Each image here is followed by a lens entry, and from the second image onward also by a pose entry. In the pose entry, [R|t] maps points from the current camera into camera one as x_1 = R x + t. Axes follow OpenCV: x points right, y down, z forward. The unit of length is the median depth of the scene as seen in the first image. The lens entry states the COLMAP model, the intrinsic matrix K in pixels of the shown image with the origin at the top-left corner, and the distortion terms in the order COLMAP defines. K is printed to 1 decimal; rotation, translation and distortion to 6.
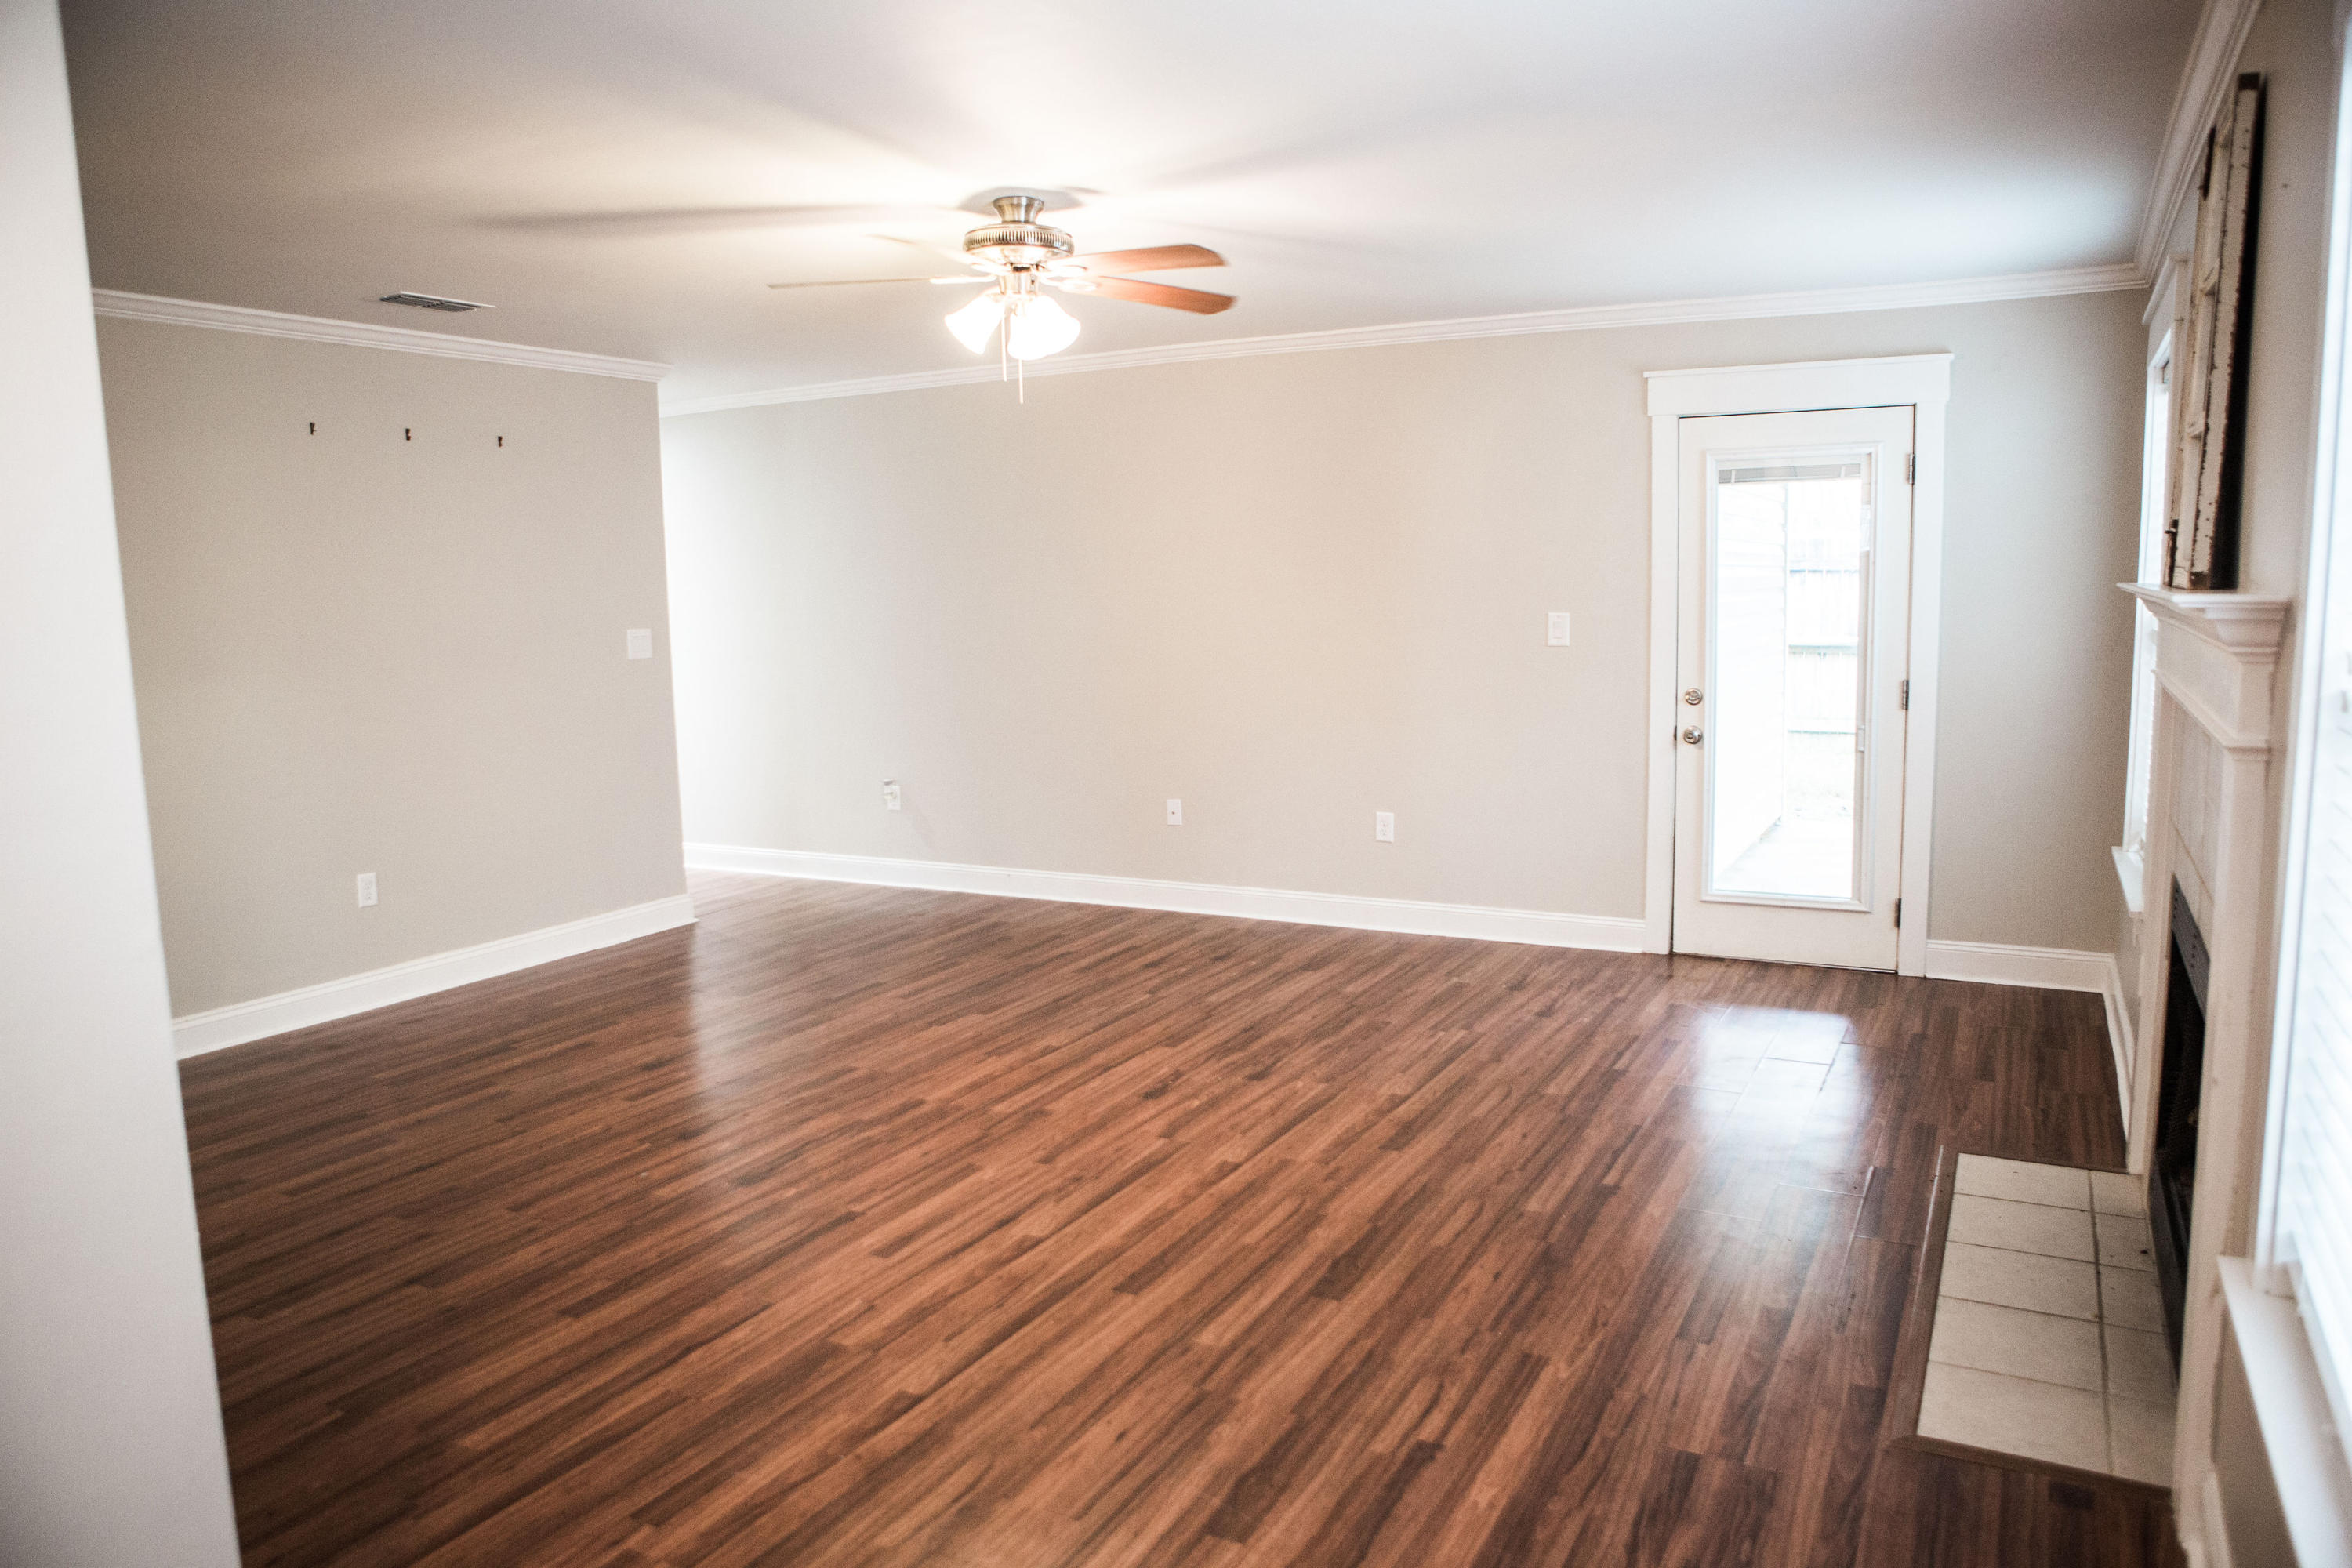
lens RADIAL K [[1624.1, 0, 1149.5], [0, 1624.1, 838.8], [0, 0, 1]] dist [-0.095806, 0.017213]
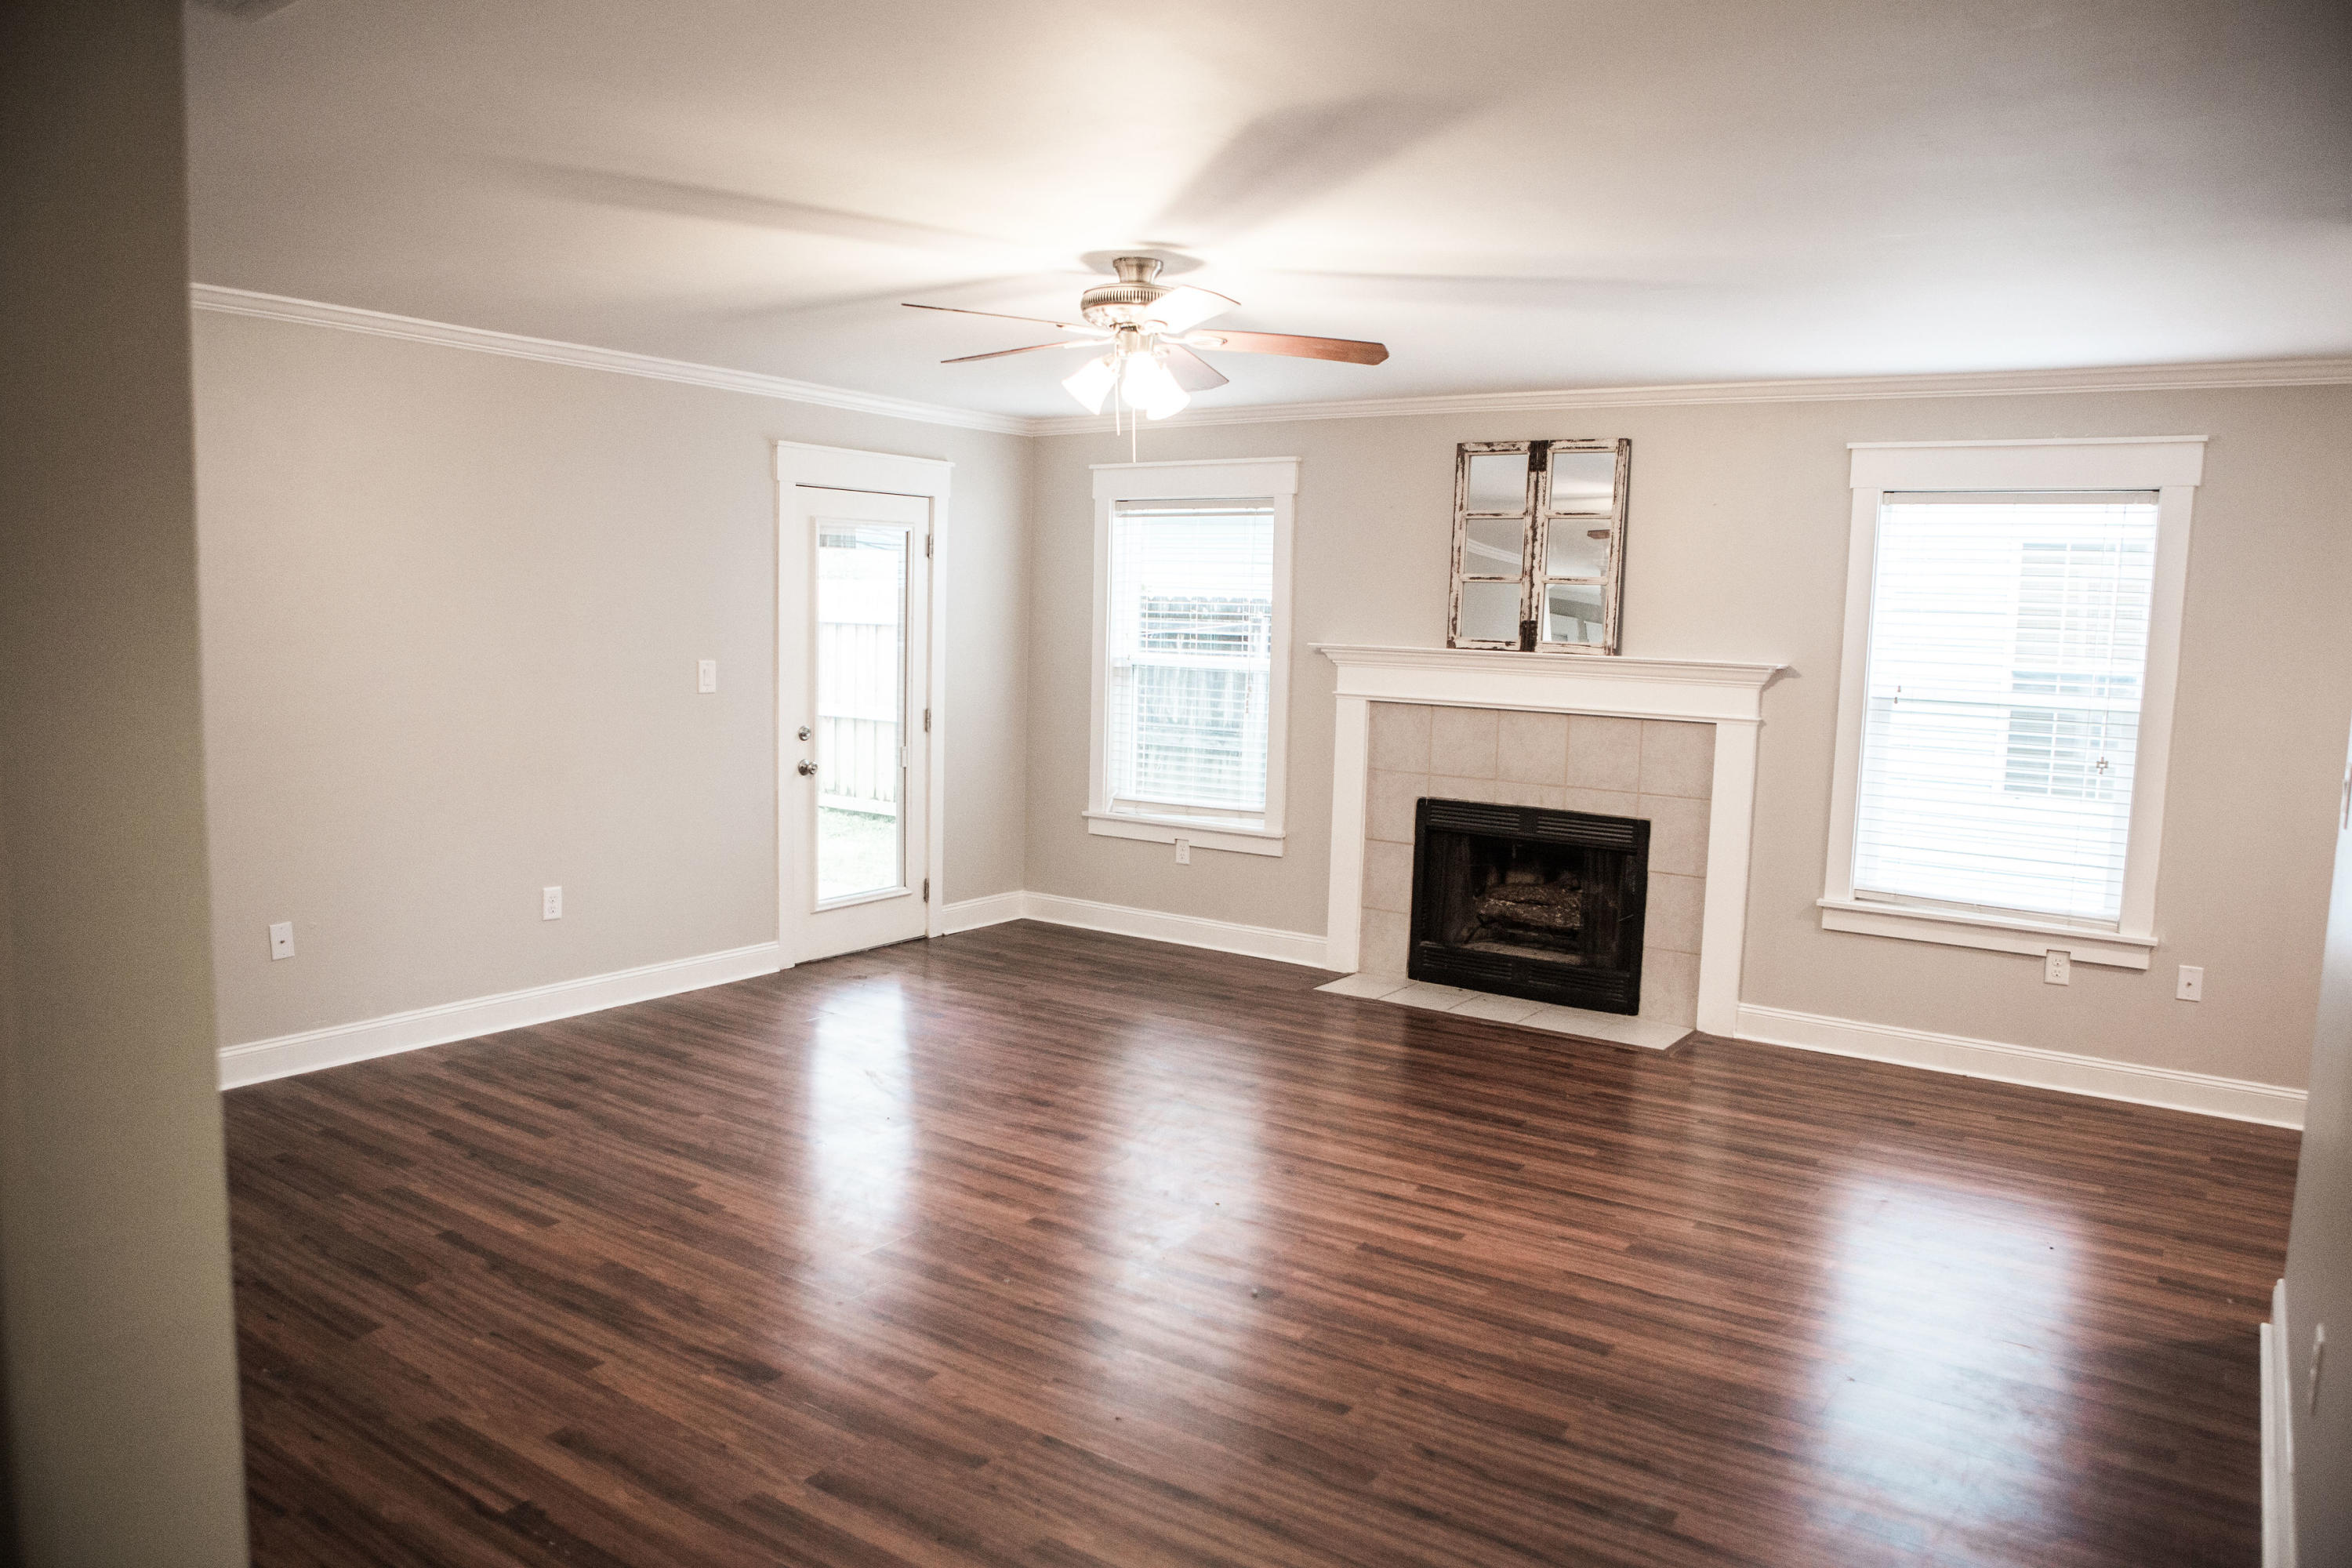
lens RADIAL K [[1624.1, 0, 1234.3], [0, 1624.1, 780.6], [0, 0, 1]] dist [-0.095806, 0.017213]
pose [[0.075029, -0.081144, 0.993874, -0.839911], [0.131178, 0.988825, 0.070829, -0.105313], [-0.988516, 0.125060, 0.084835, 0.669628]]
